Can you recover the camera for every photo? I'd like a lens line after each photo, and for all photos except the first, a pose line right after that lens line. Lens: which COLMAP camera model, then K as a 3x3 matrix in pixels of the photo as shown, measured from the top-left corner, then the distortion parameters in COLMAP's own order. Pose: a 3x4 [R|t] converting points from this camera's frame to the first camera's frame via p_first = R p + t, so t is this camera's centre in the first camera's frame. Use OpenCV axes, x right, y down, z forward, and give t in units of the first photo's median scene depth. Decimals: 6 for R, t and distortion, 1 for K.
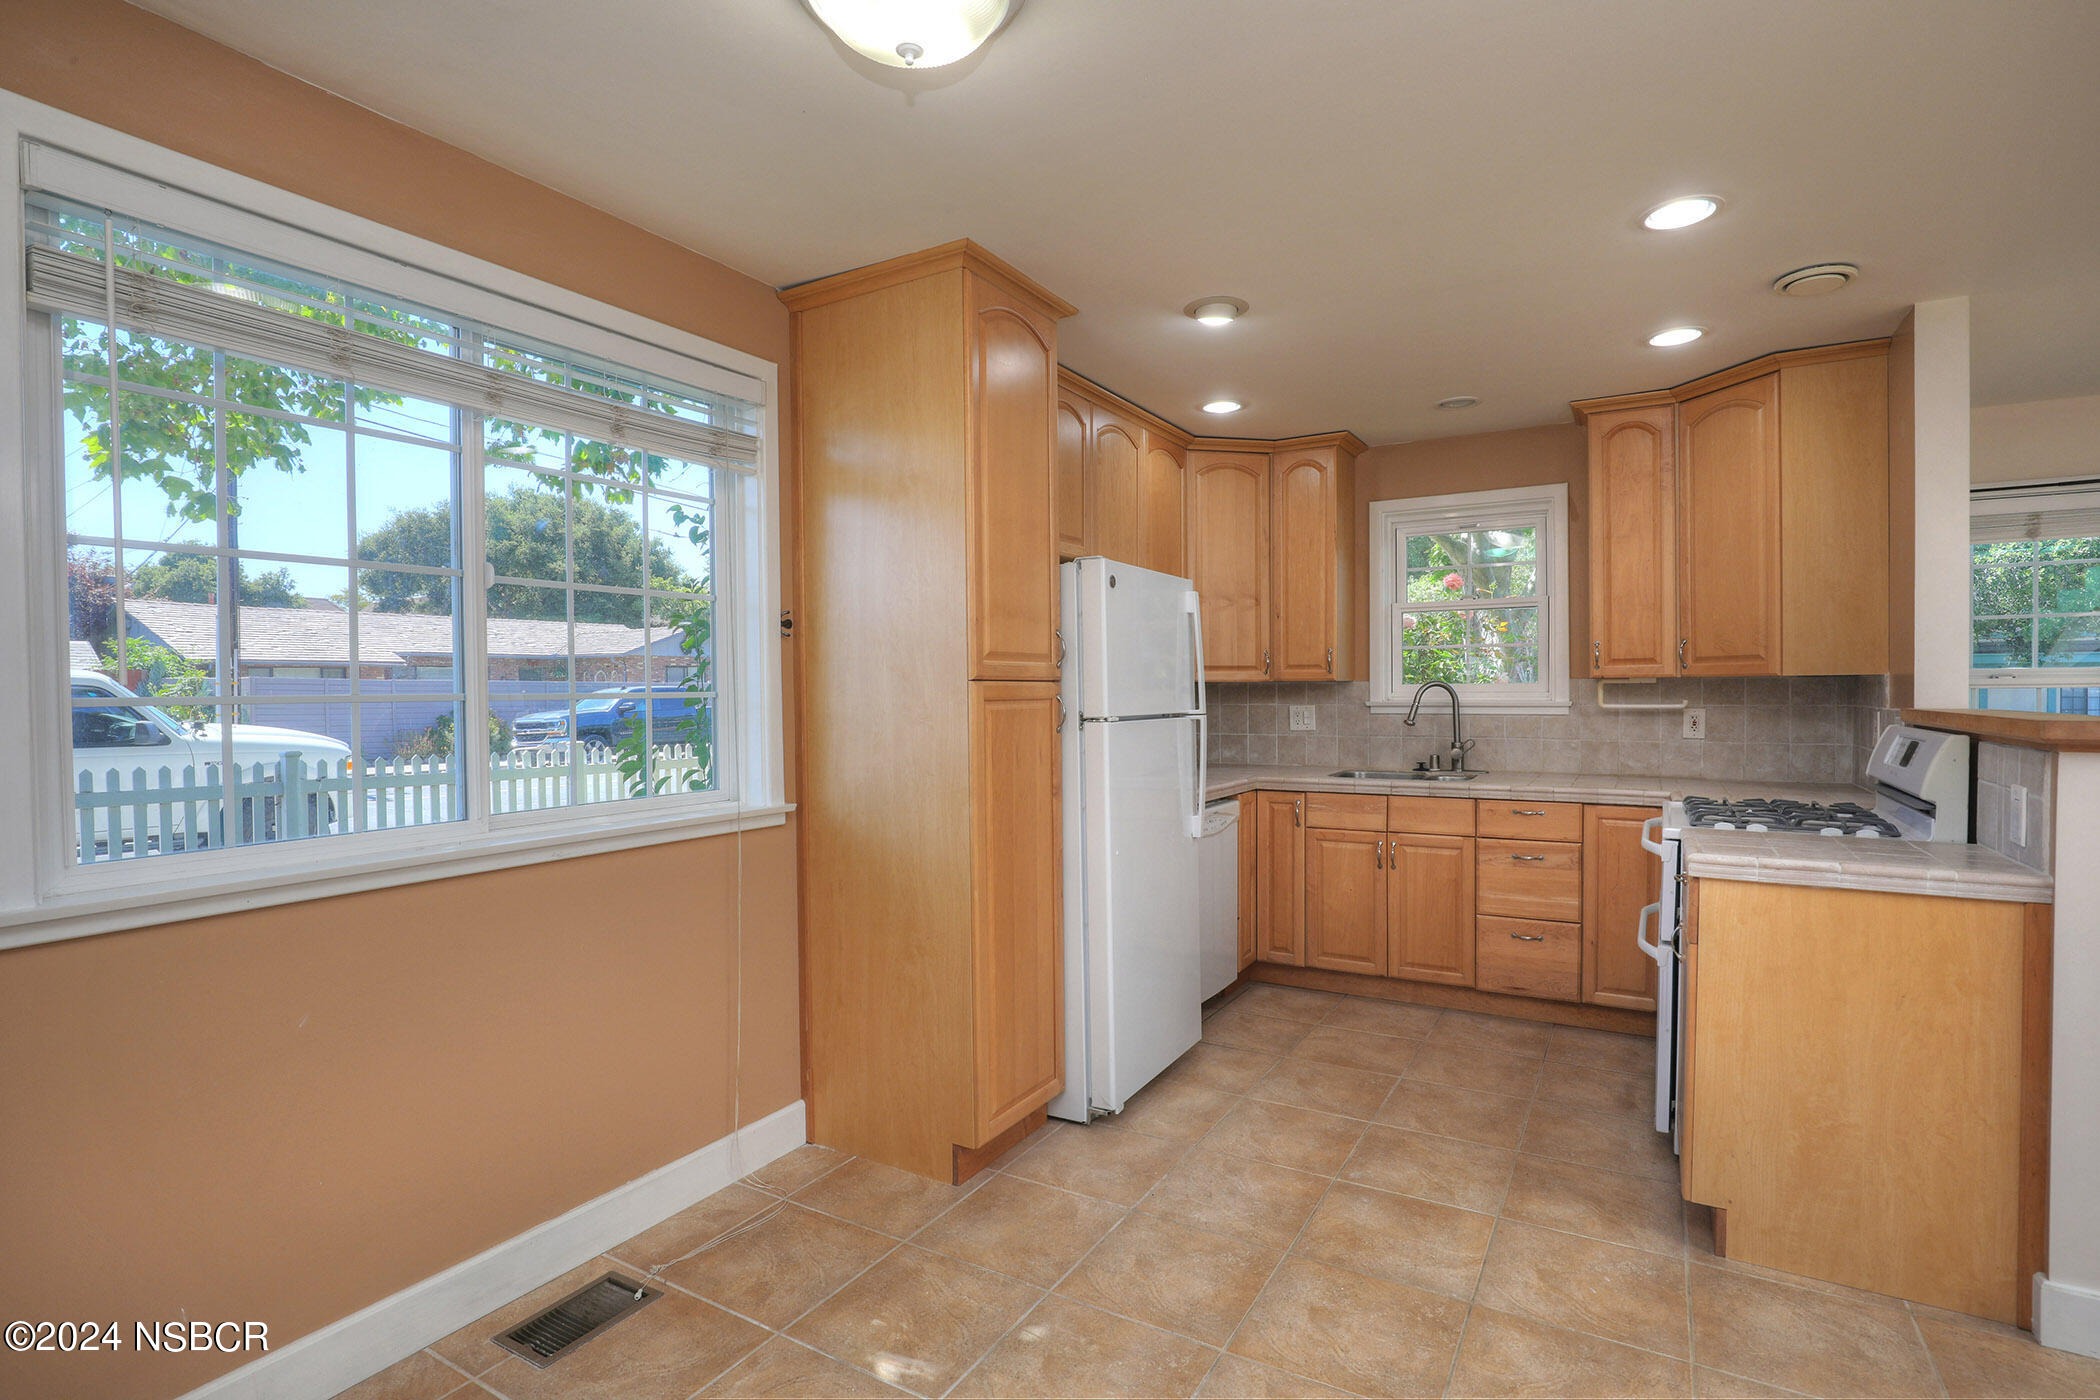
lens RADIAL K [[1015.1, 0, 1049.4], [0, 1015.1, 691.0], [0, 0, 1]] dist [-0.038222, 0.008297]
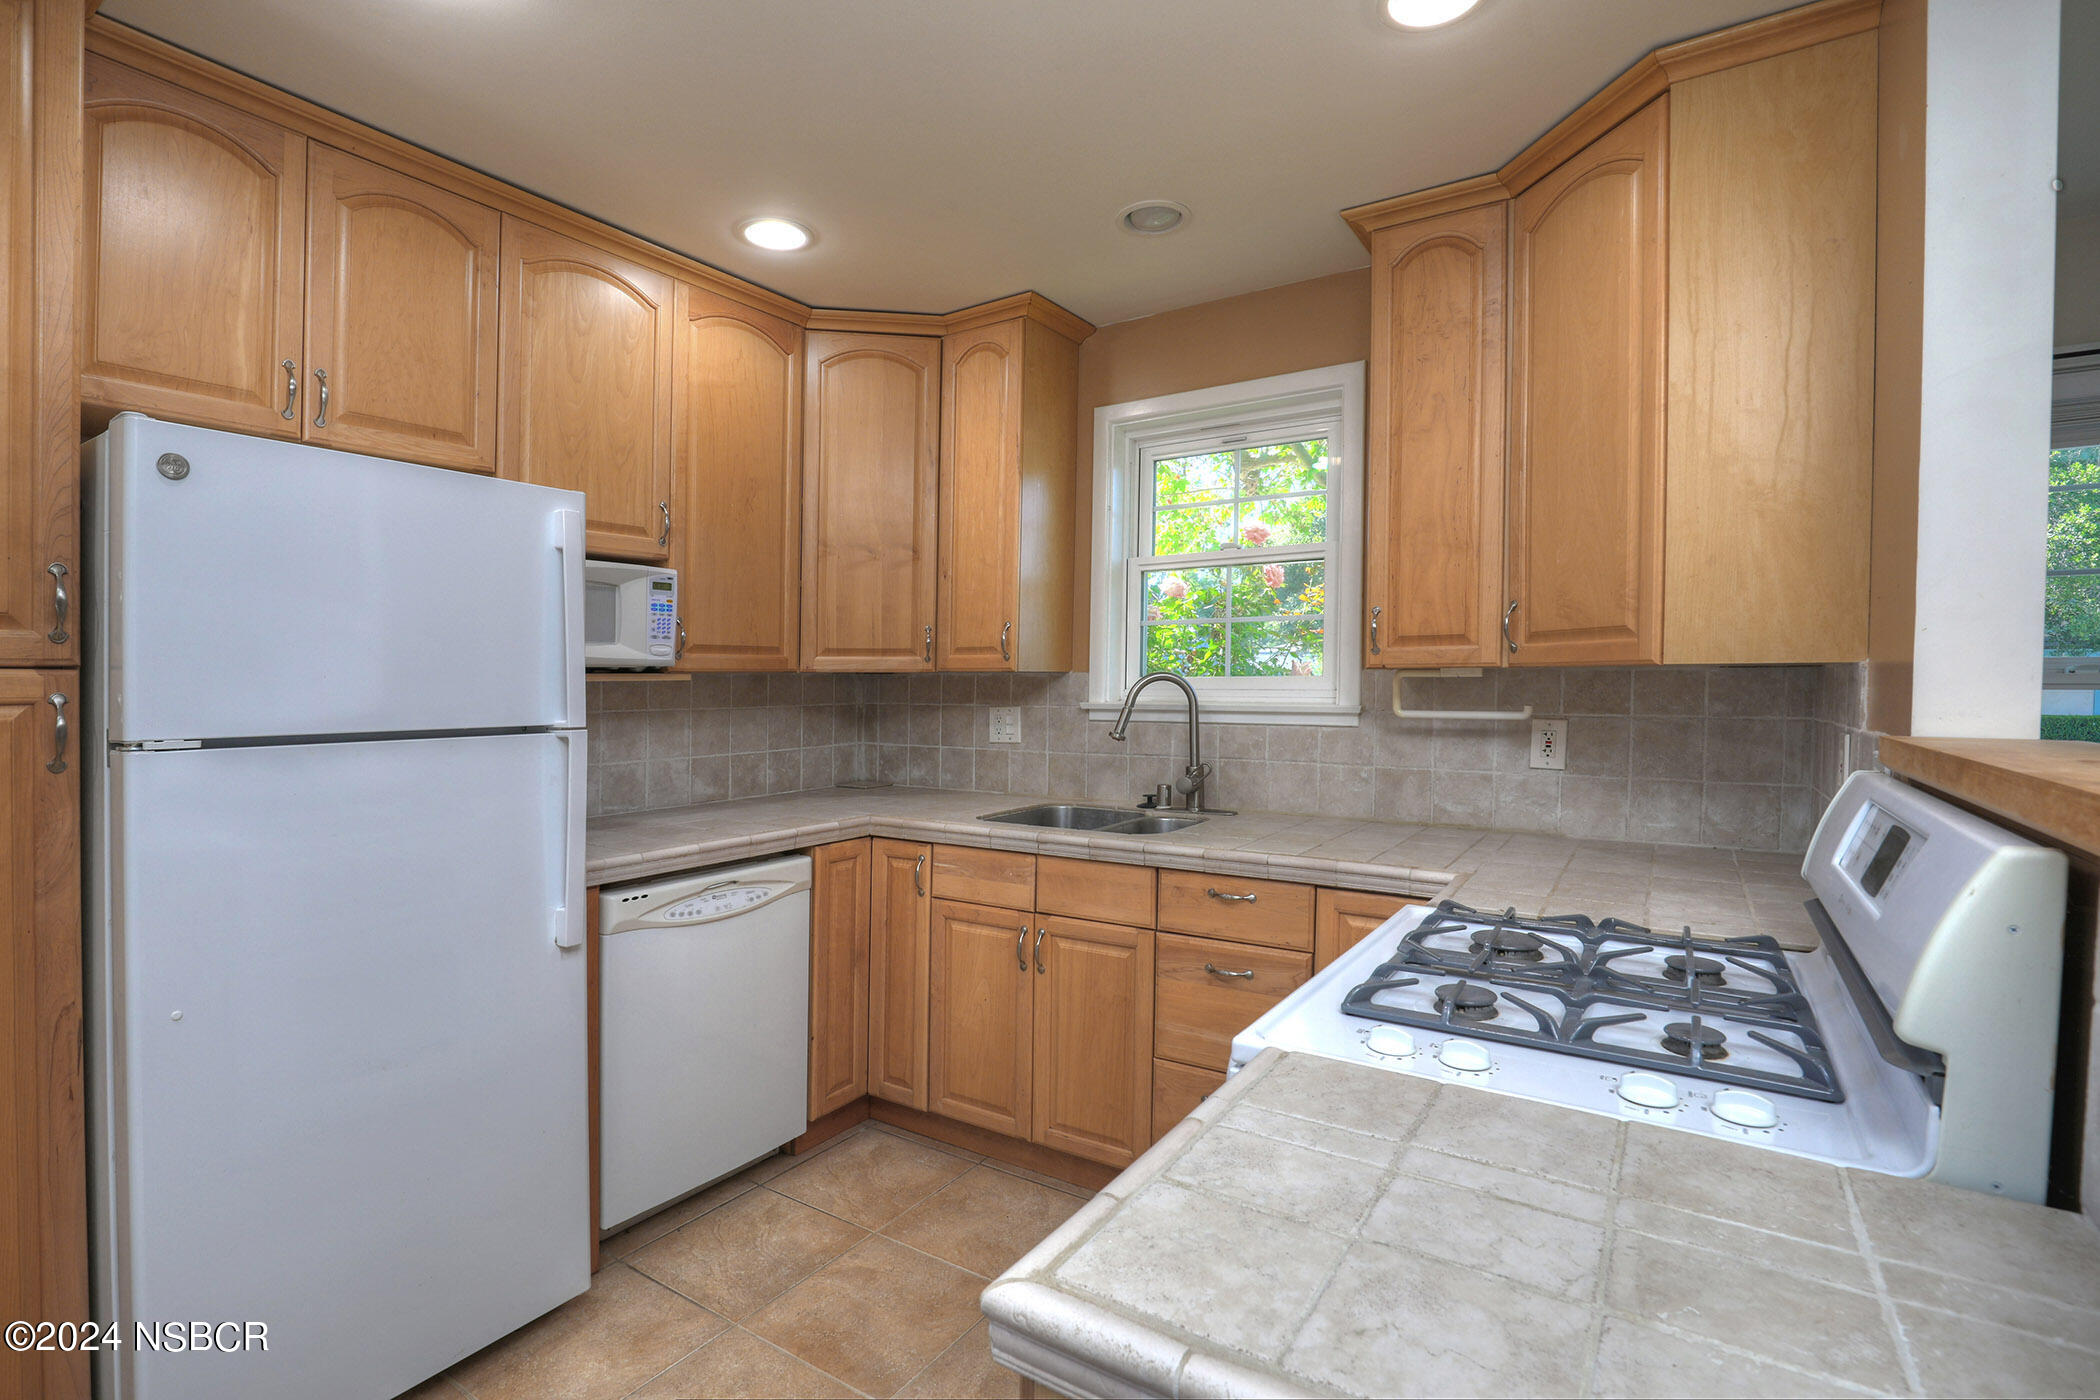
lens RADIAL K [[955.9, 0, 1045.4], [0, 955.9, 704.6], [0, 0, 1]] dist [-0.032274, 0.000416]
pose [[0.998564, 0.006672, -0.053146, 0.387447], [-0.005433, 0.999711, 0.023413, -0.003488], [0.053287, -0.023090, 0.998312, 0.430177]]
